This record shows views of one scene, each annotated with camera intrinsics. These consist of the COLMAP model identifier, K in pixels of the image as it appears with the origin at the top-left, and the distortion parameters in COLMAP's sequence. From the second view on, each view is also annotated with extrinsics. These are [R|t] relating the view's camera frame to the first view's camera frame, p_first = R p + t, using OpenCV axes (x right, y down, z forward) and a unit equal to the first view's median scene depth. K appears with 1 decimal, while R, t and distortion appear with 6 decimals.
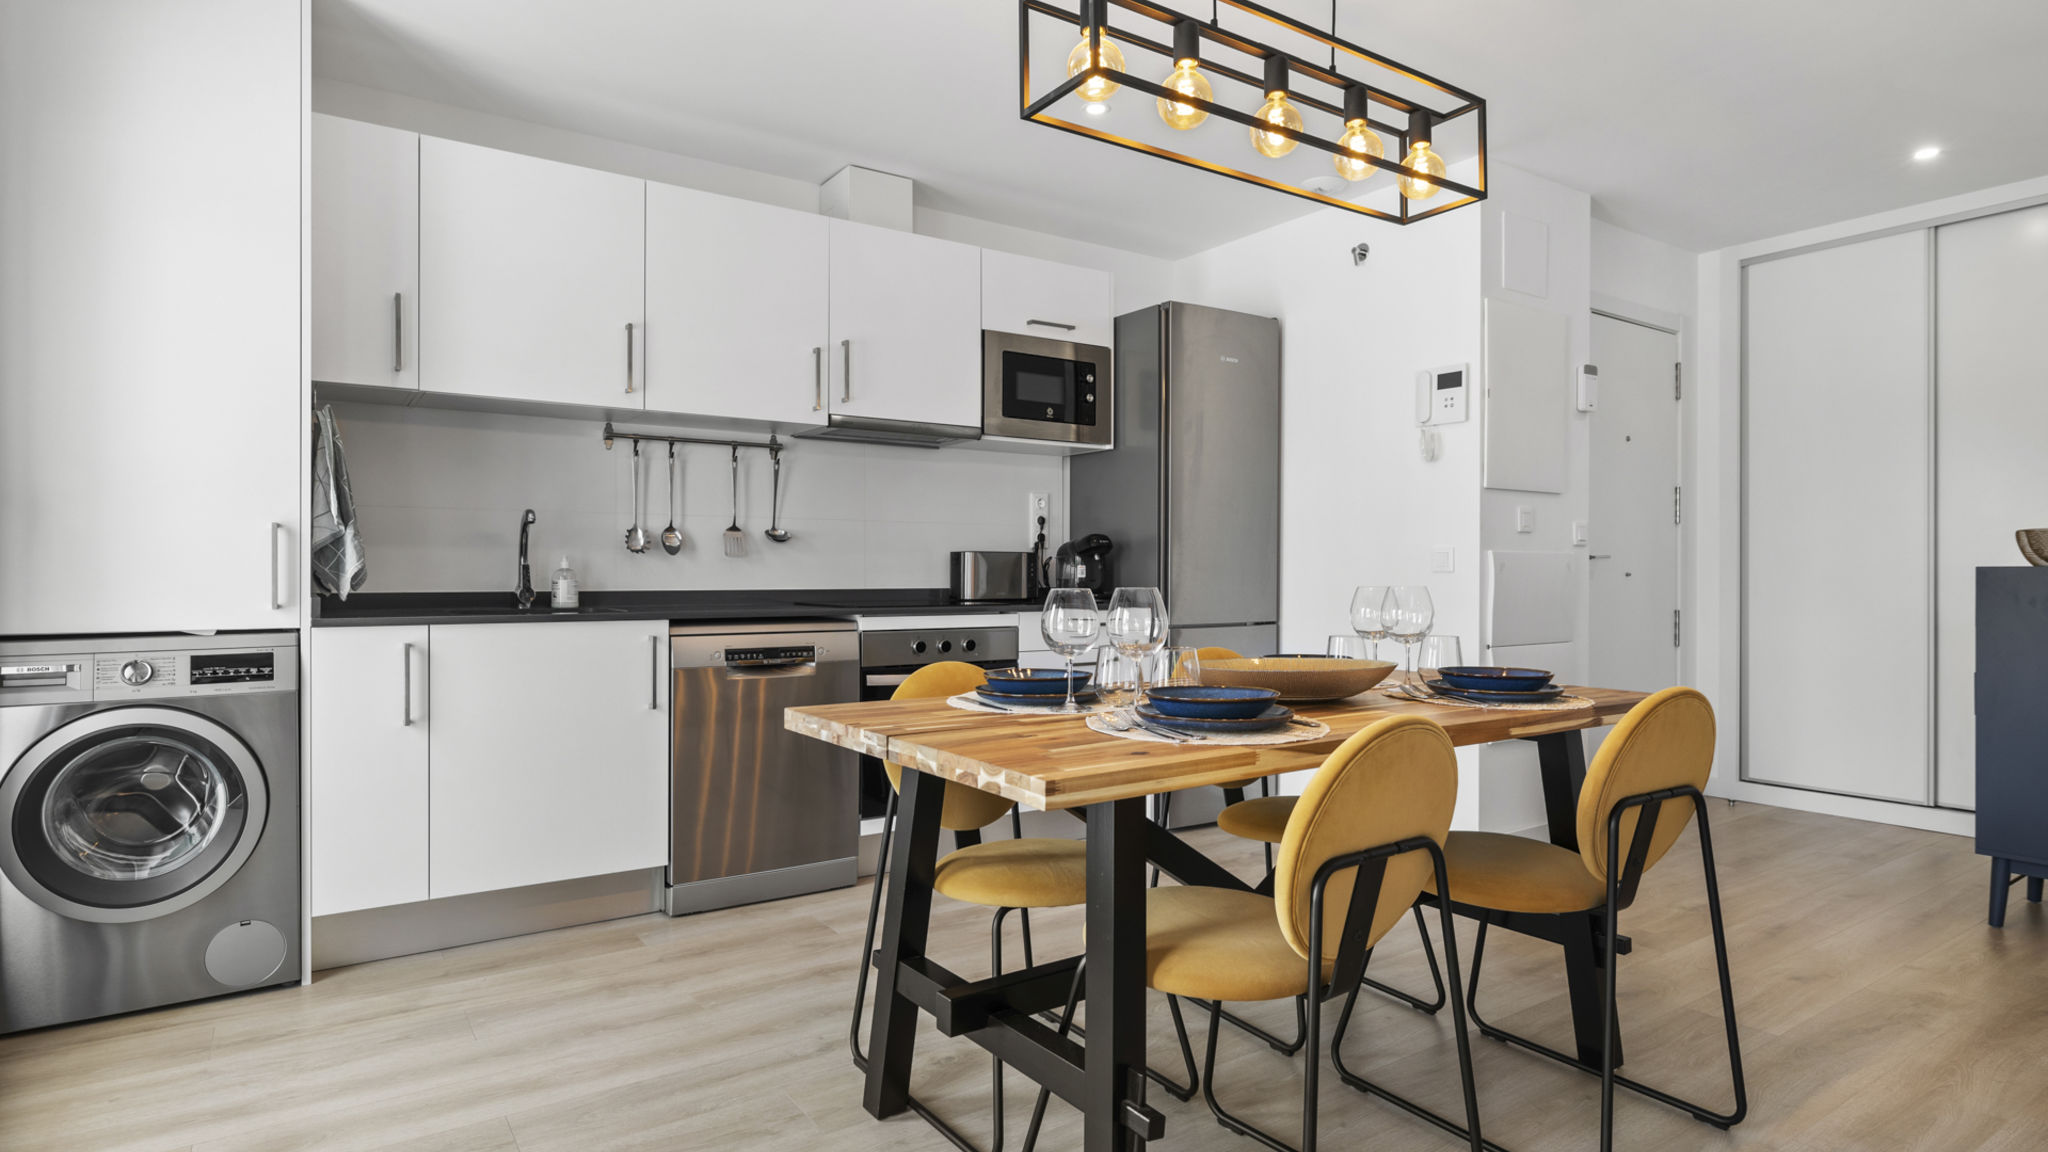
lens RADIAL K [[1081.1, 0, 1027.3], [0, 1081.1, 566.8], [0, 0, 1]] dist [-0.005206, 0.003318]
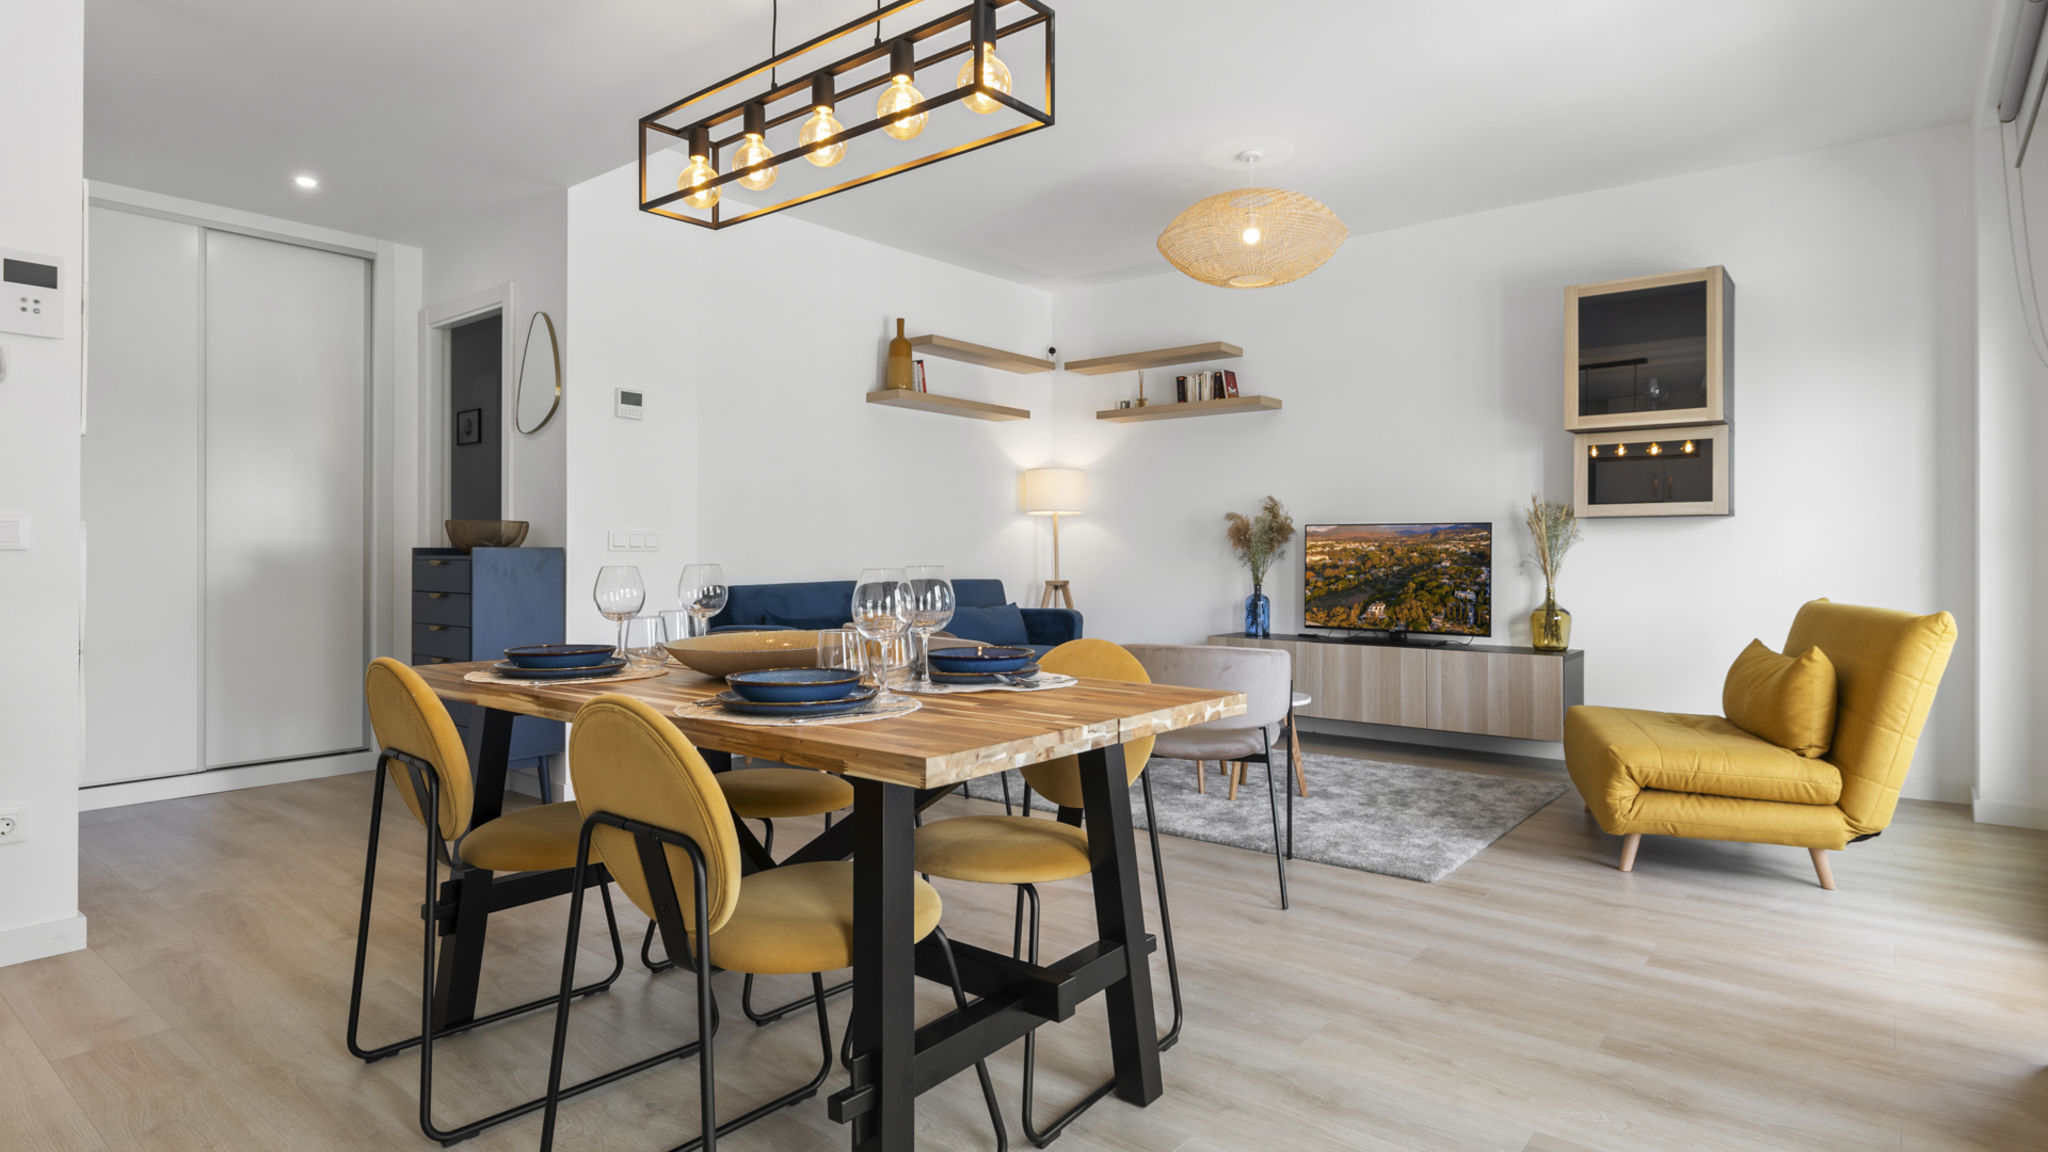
lens RADIAL K [[1081.1, 0, 1018.1], [0, 1081.1, 548.8], [0, 0, 1]] dist [-0.005206, 0.003318]
pose [[-0.281030, 0.003920, 0.959691, -0.486047], [-0.009965, 0.999926, -0.007002, 0.003467], [-0.959647, -0.011531, -0.280970, 0.632753]]
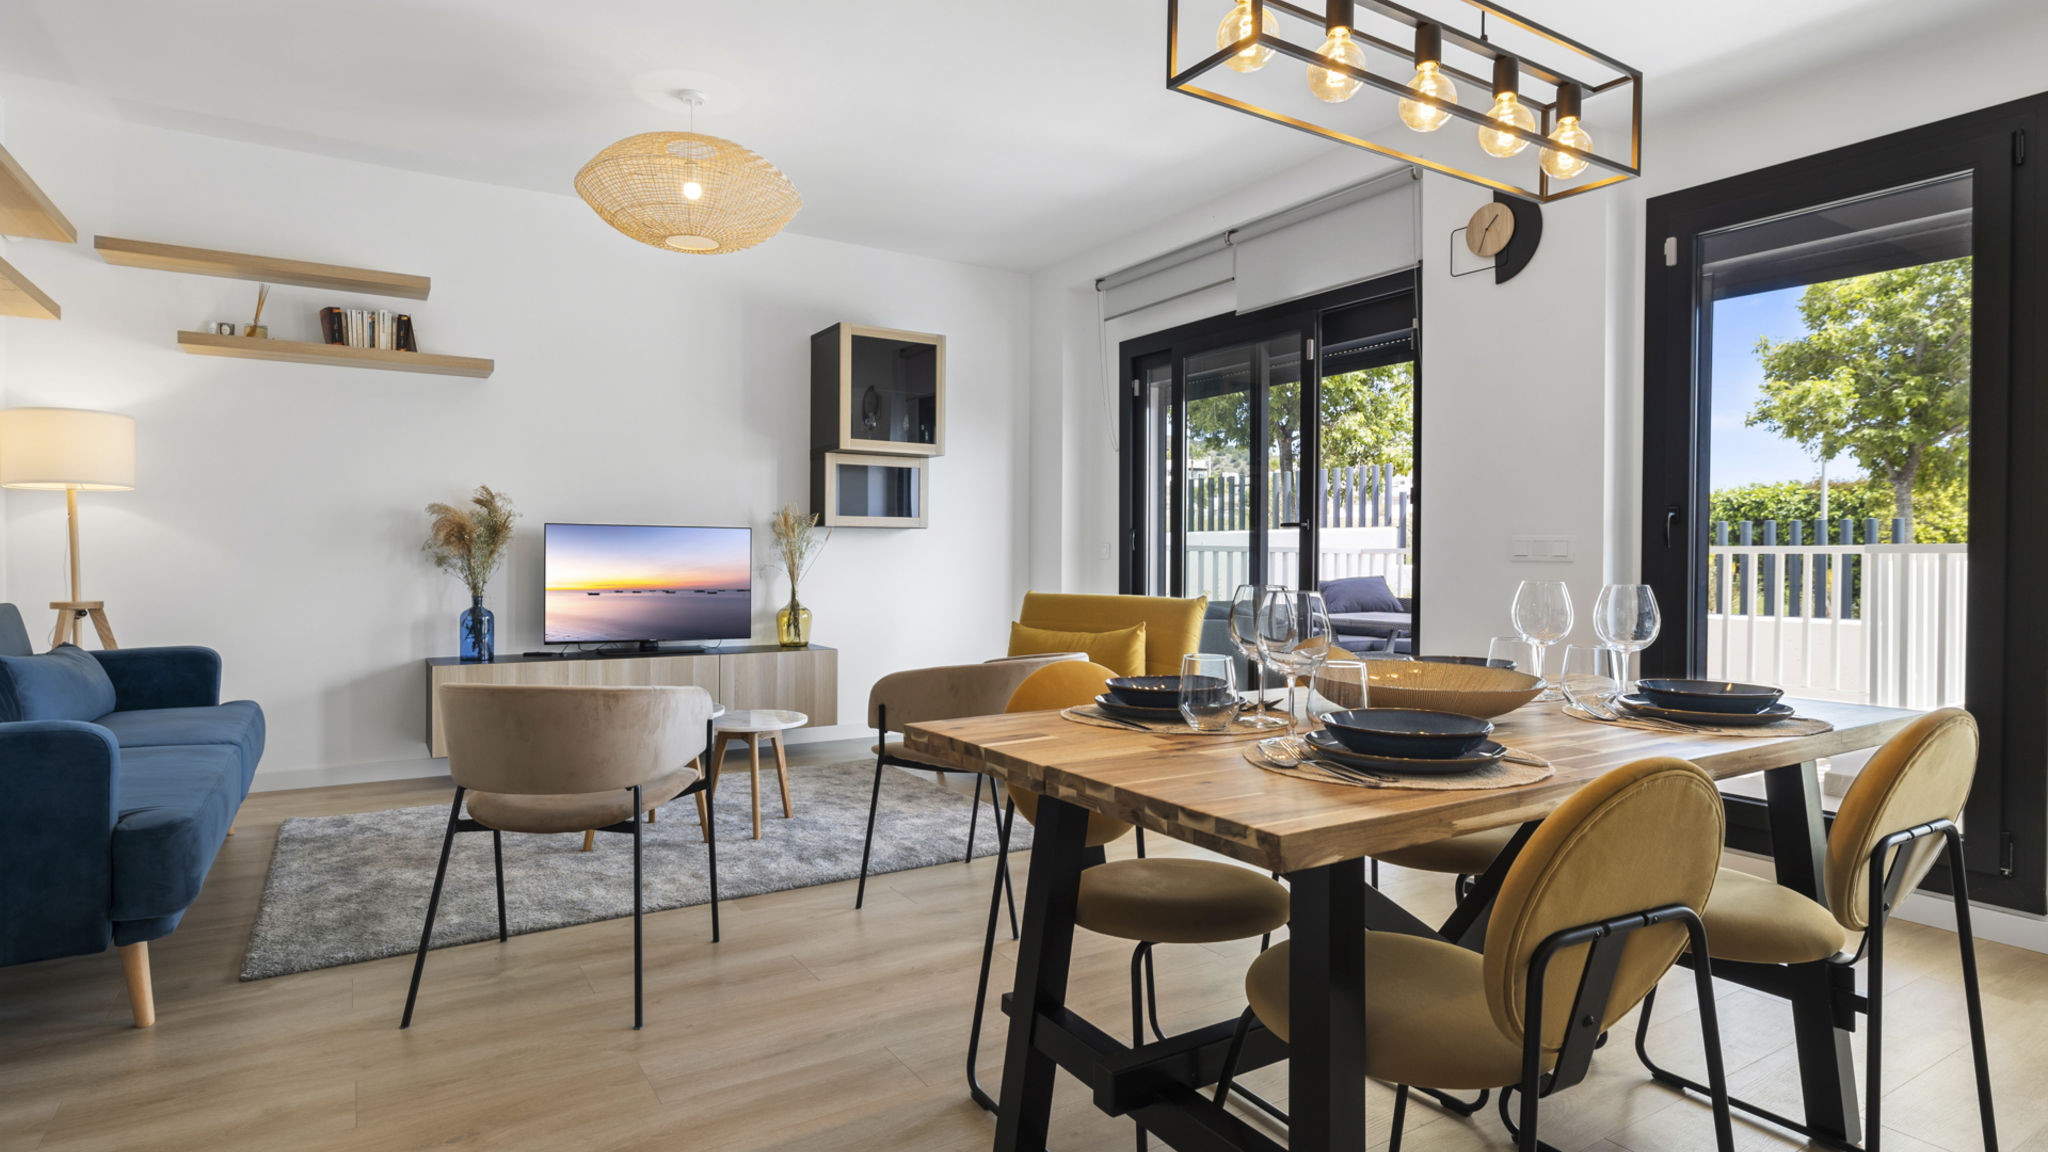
lens RADIAL K [[1081.1, 0, 1016.9], [0, 1081.1, 572.2], [0, 0, 1]] dist [-0.005206, 0.003318]
pose [[-0.998887, -0.006299, 0.046741, 0.307399], [-0.006001, 0.999961, 0.006514, 0.001262], [-0.046780, 0.006226, -0.998886, 1.118502]]
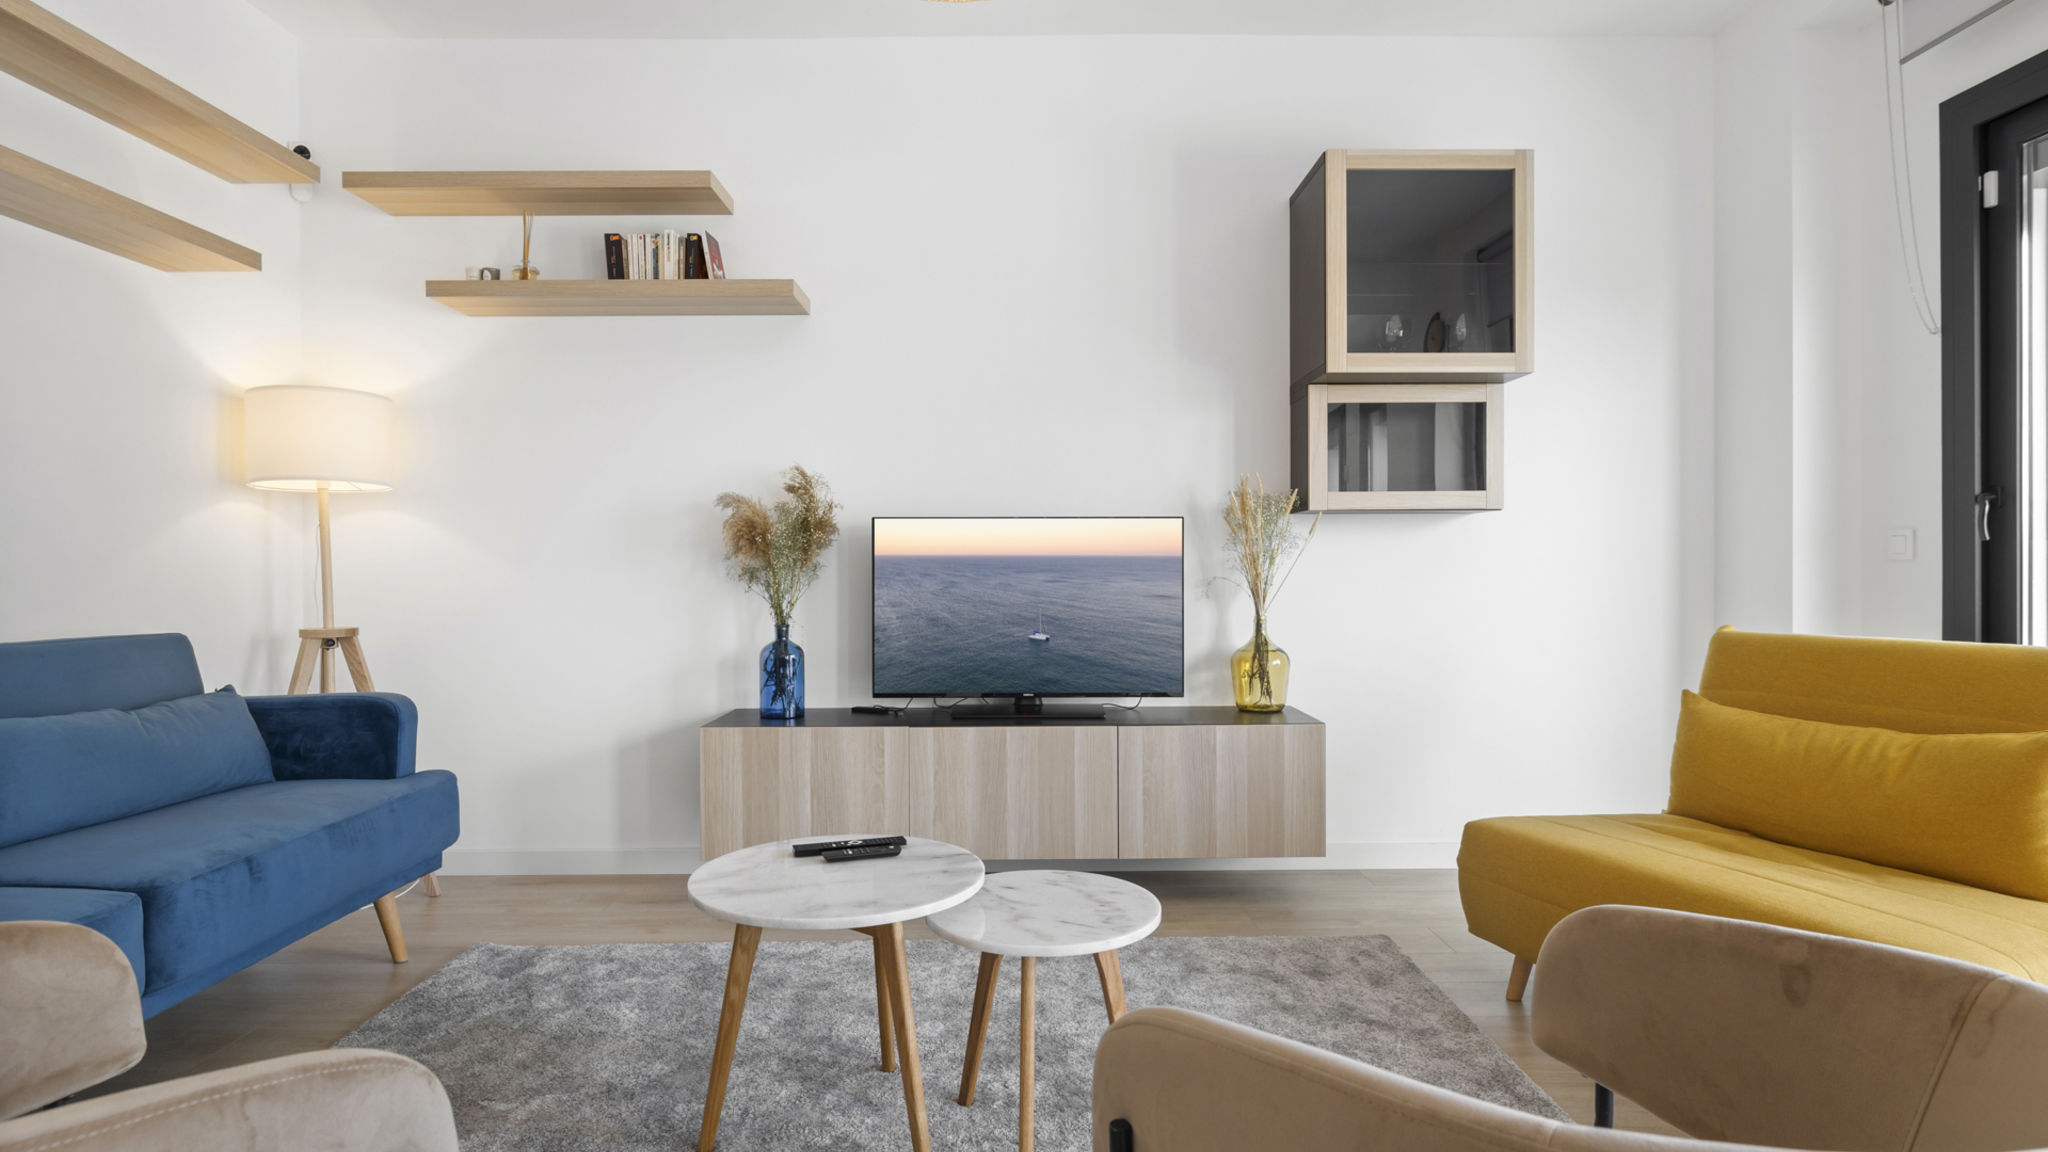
lens RADIAL K [[1081.1, 0, 1026.6], [0, 1081.1, 572.7], [0, 0, 1]] dist [-0.005206, 0.003318]
pose [[-0.829062, 0.001698, 0.559154, 0.344133], [0.001352, 0.999999, -0.001032, 0.000058], [-0.559154, -0.000100, -0.829063, 0.452470]]
